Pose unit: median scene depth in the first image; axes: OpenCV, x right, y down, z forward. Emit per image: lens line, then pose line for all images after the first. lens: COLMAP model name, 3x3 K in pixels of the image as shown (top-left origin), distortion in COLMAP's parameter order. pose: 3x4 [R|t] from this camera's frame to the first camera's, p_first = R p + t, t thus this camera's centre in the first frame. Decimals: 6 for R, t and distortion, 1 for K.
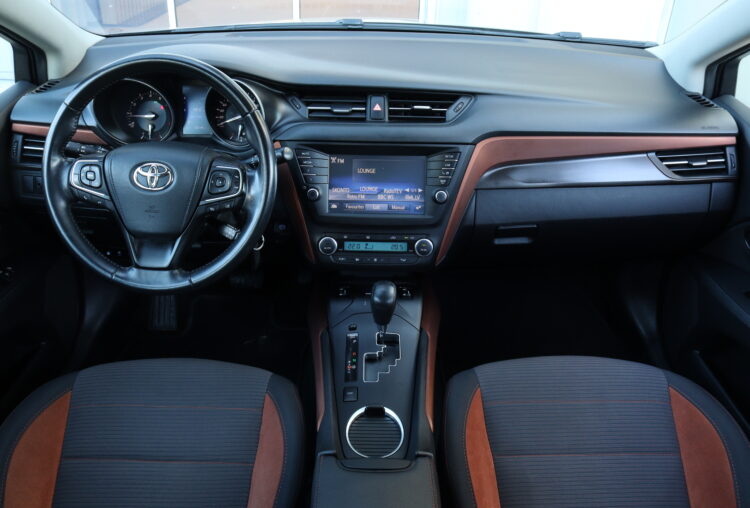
lens RADIAL K [[629.0, 0, 377.8], [0, 629.0, 242.2], [0, 0, 1]] dist [-0.153731, 0.130108]
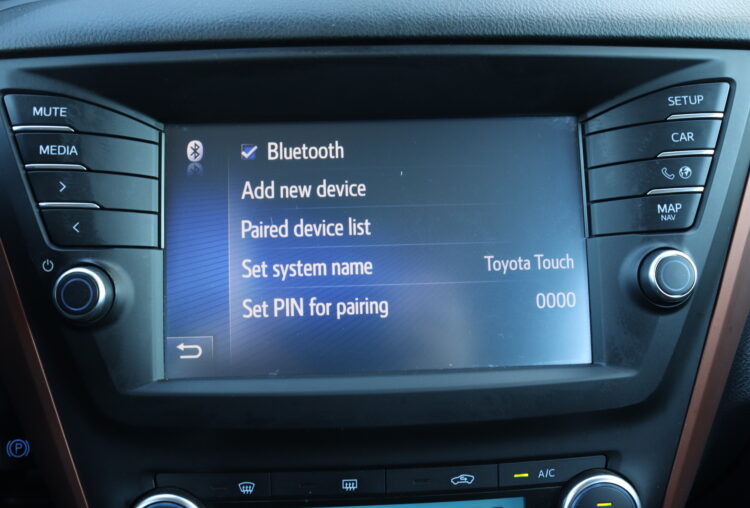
lens RADIAL K [[758.5, 0, 375.0], [0, 758.5, 254.0], [0, 0, 1]] dist [-0.128271, -0.006779]
pose [[0.997689, -0.048413, 0.047675, -0.015224], [0.058531, 0.968723, -0.241144, -0.022686], [-0.034509, 0.243377, 0.969318, 0.733841]]
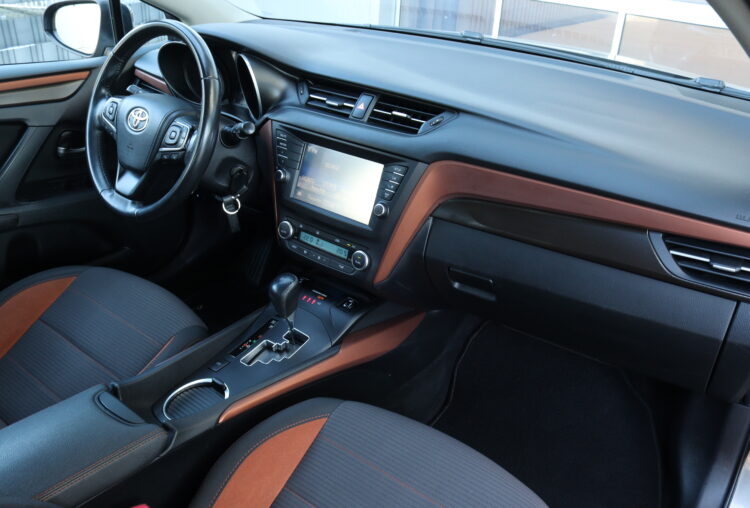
lens RADIAL K [[629.0, 0, 377.8], [0, 629.0, 242.2], [0, 0, 1]] dist [-0.153731, 0.130108]
pose [[0.793977, 0.285330, -0.536831, 0.592848], [-0.316995, 0.947784, 0.034917, -0.058299], [0.518763, 0.142450, 0.842967, 0.230460]]
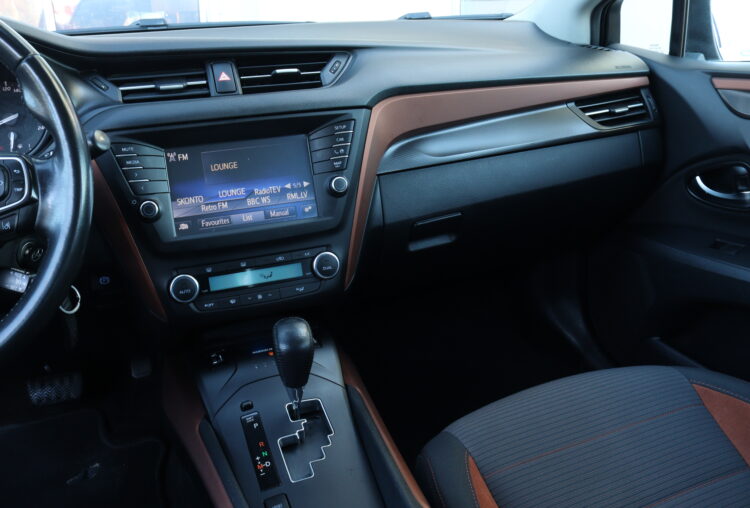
lens RADIAL K [[629.0, 0, 377.8], [0, 629.0, 242.2], [0, 0, 1]] dist [-0.153731, 0.130108]
pose [[0.933040, -0.168238, 0.318013, -0.089429], [0.214317, 0.969887, -0.115702, 0.076628], [-0.288972, 0.176110, 0.941000, 0.338882]]
